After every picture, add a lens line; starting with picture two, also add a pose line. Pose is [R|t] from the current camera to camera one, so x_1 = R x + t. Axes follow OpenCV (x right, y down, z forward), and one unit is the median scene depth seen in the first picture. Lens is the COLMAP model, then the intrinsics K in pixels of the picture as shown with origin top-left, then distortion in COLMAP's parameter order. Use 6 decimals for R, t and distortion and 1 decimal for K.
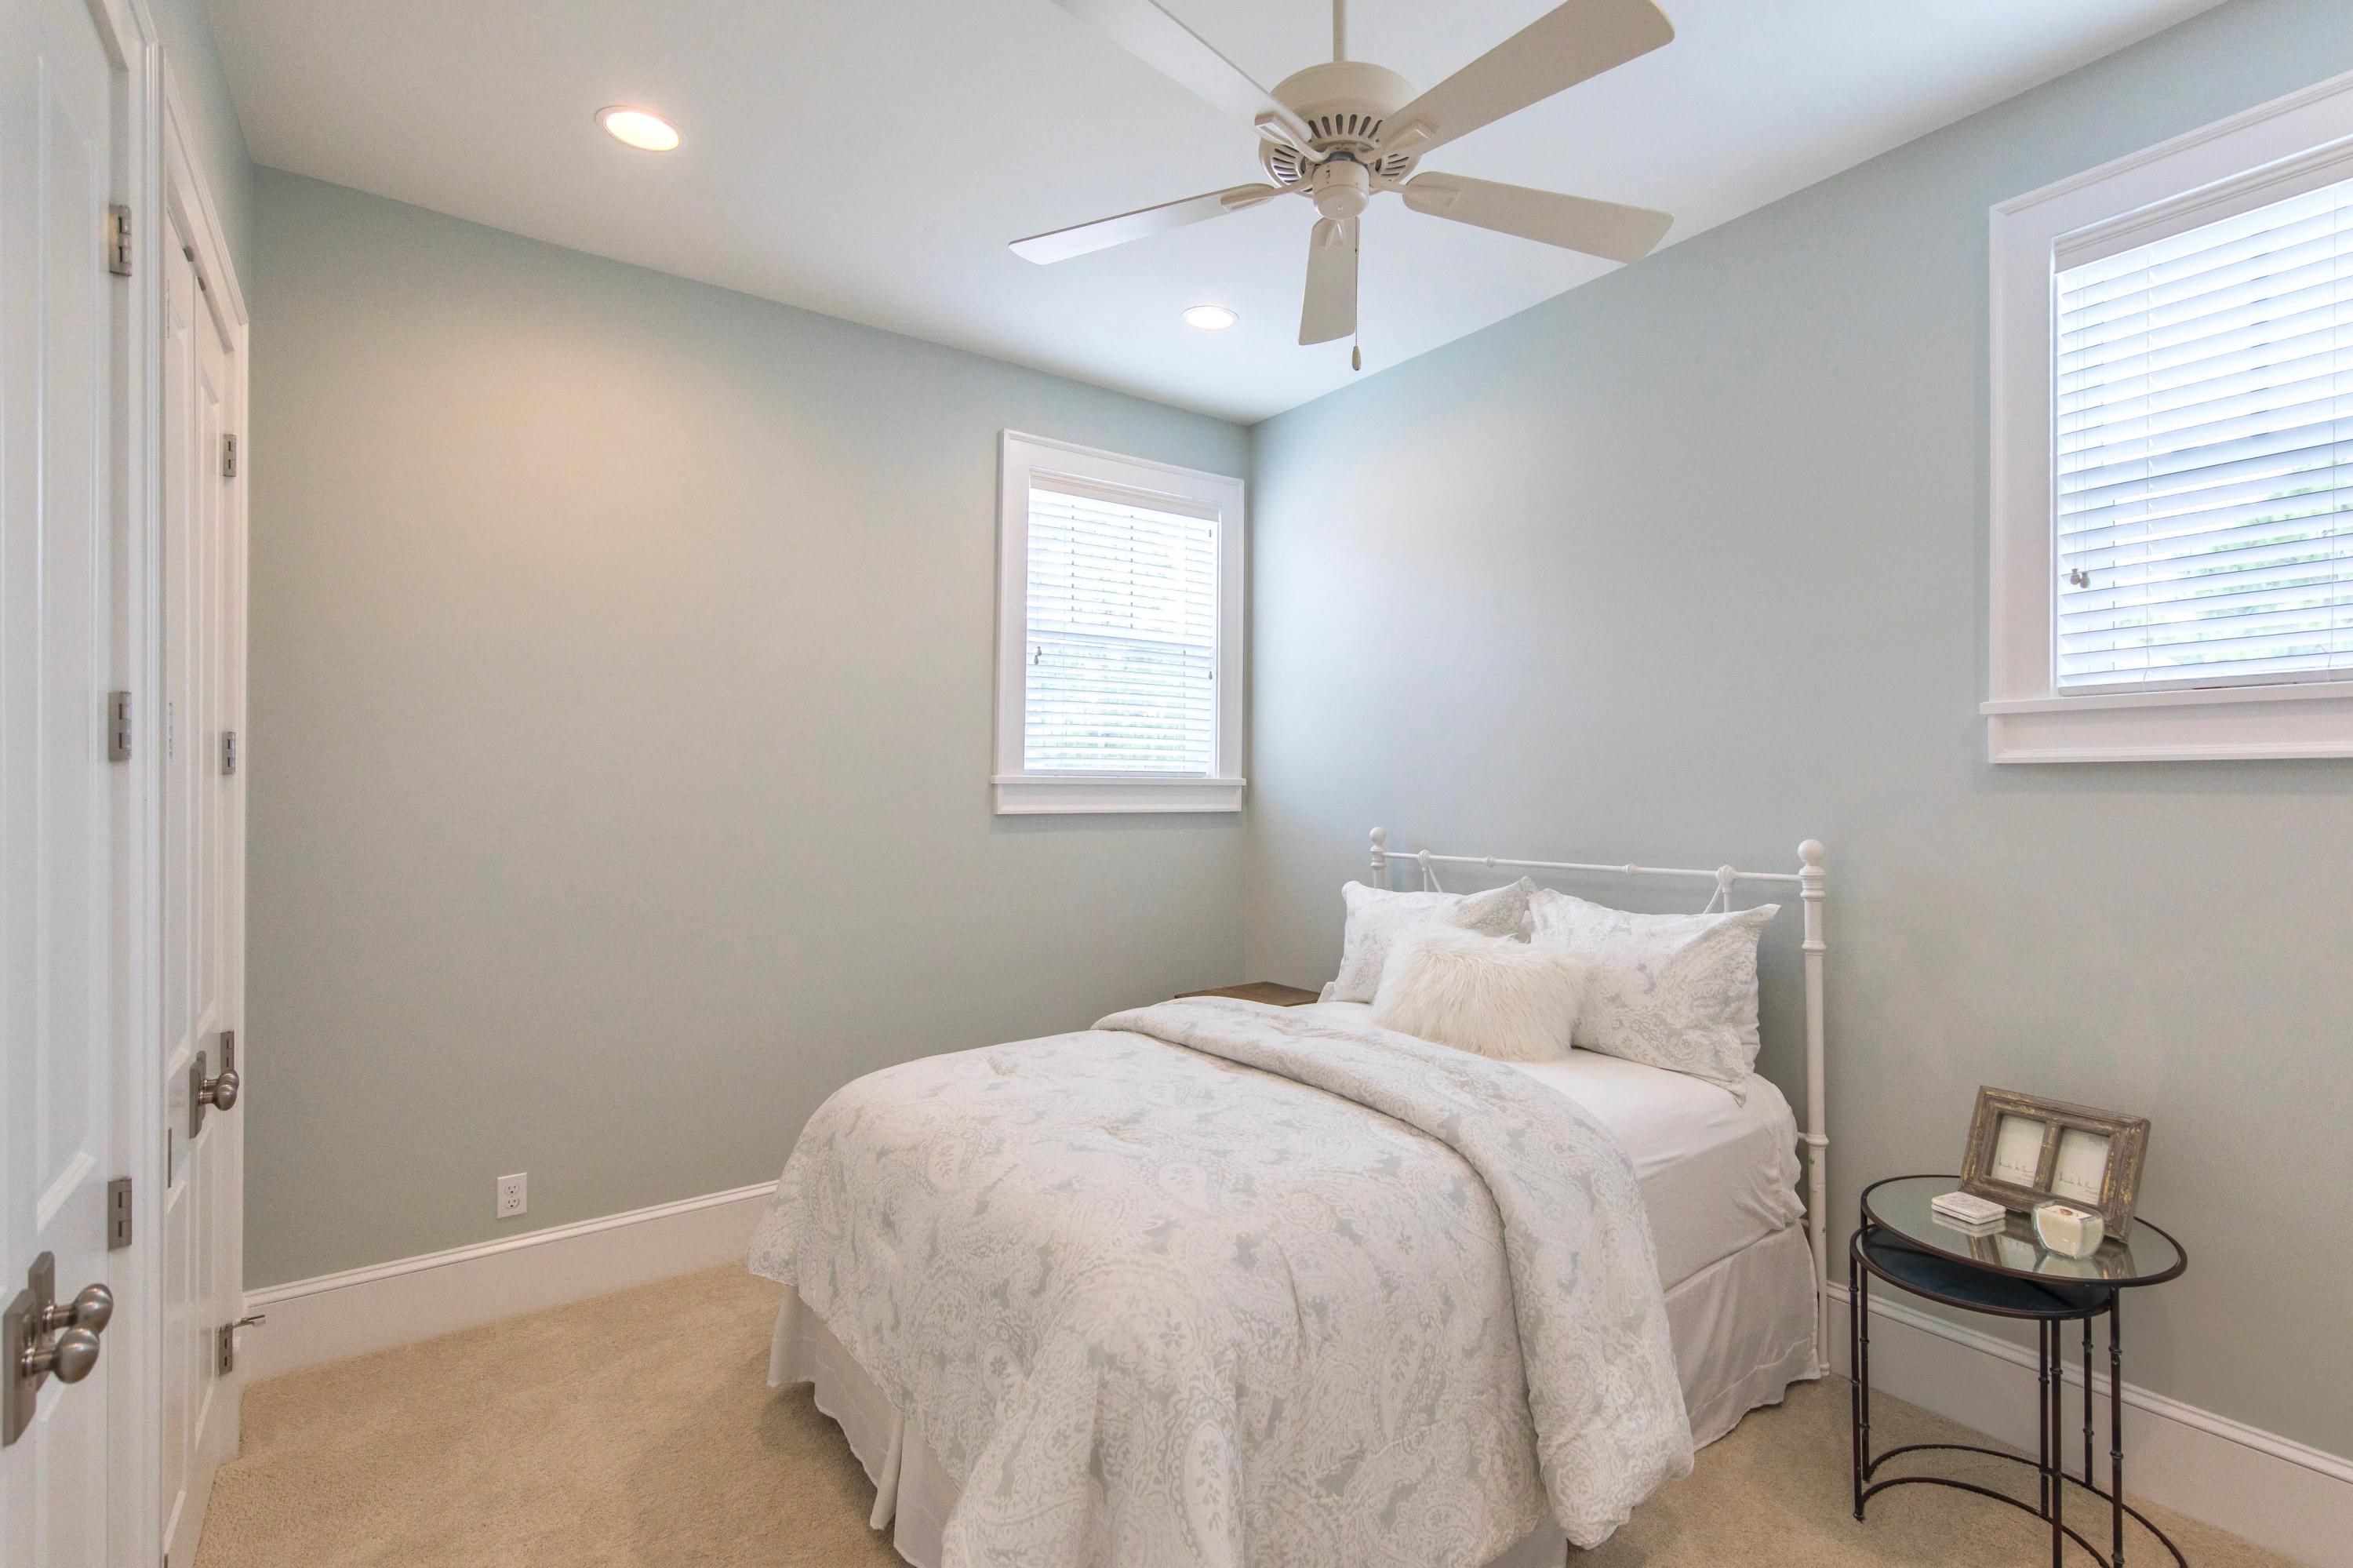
lens RADIAL K [[1116.4, 0, 1183.8], [0, 1116.4, 799.1], [0, 0, 1]] dist [-0.001736, 0.000374]
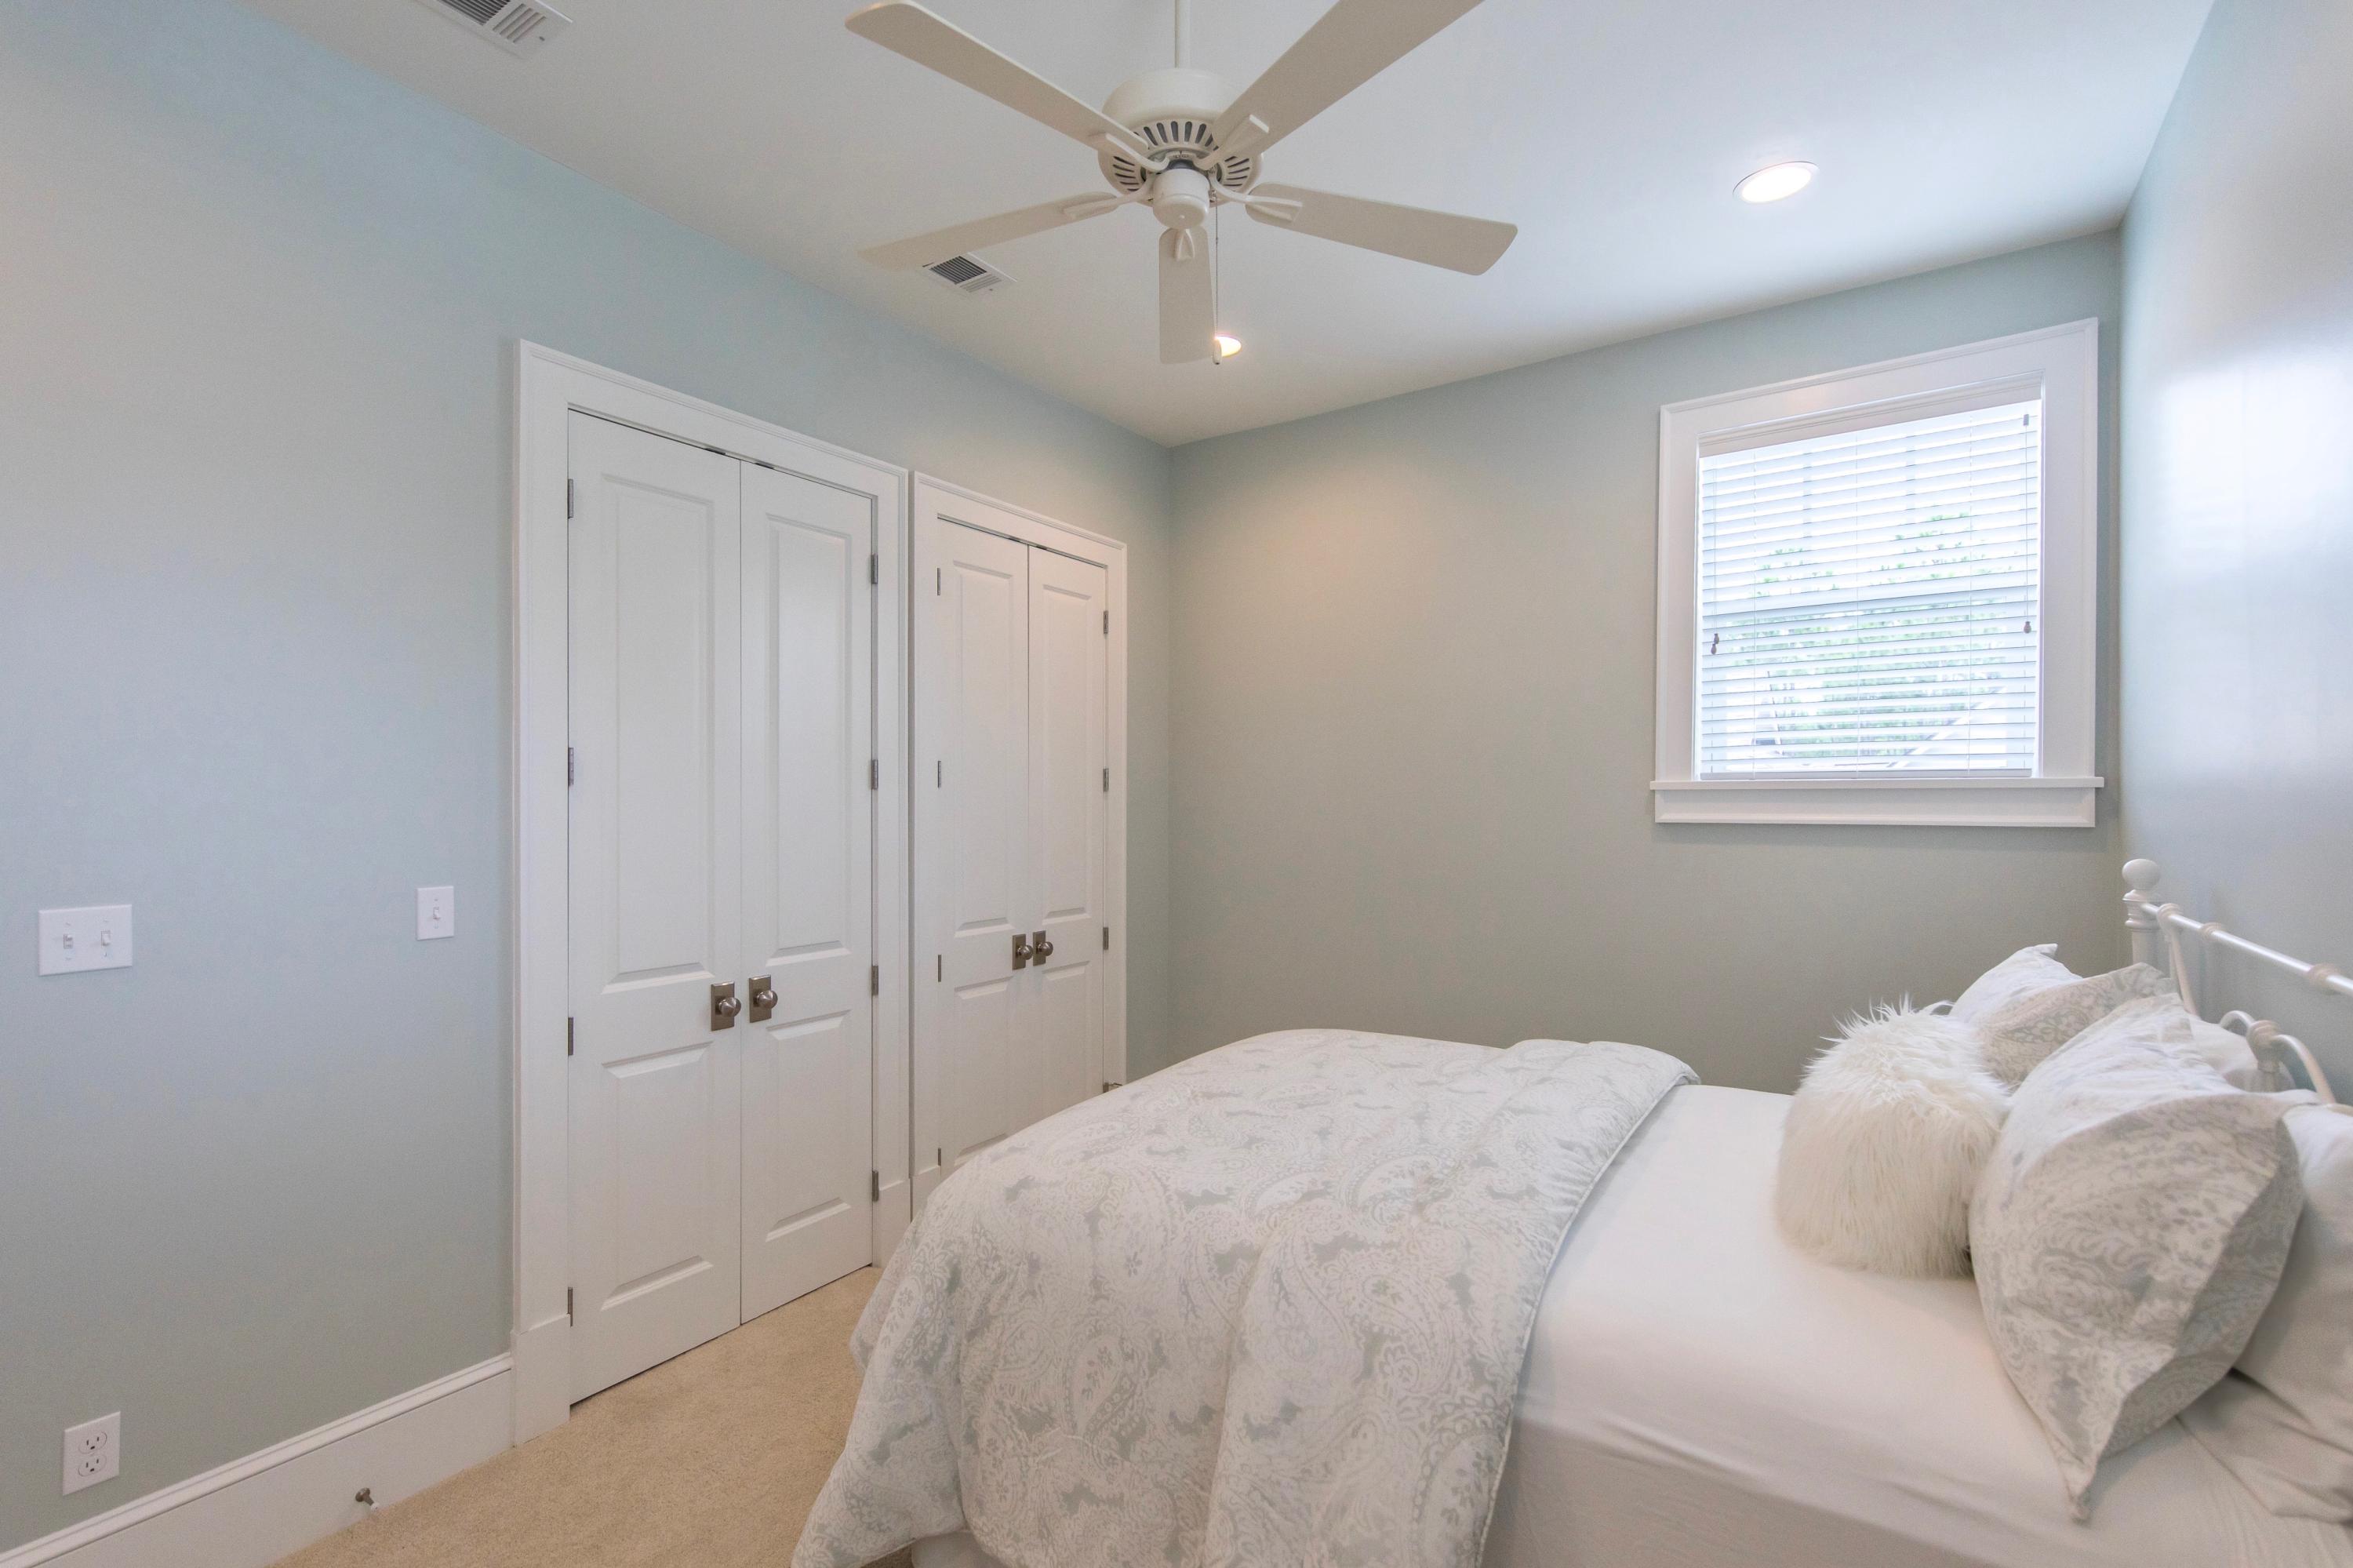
lens RADIAL K [[981.6, 0, 1162.6], [0, 981.6, 802.3], [0, 0, 1]] dist [0.003796, 0.000090]
pose [[0.341050, 0.002955, -0.940040, 0.801429], [-0.001474, 0.999996, 0.002609, -0.008259], [0.940044, 0.000496, 0.341053, 0.574719]]
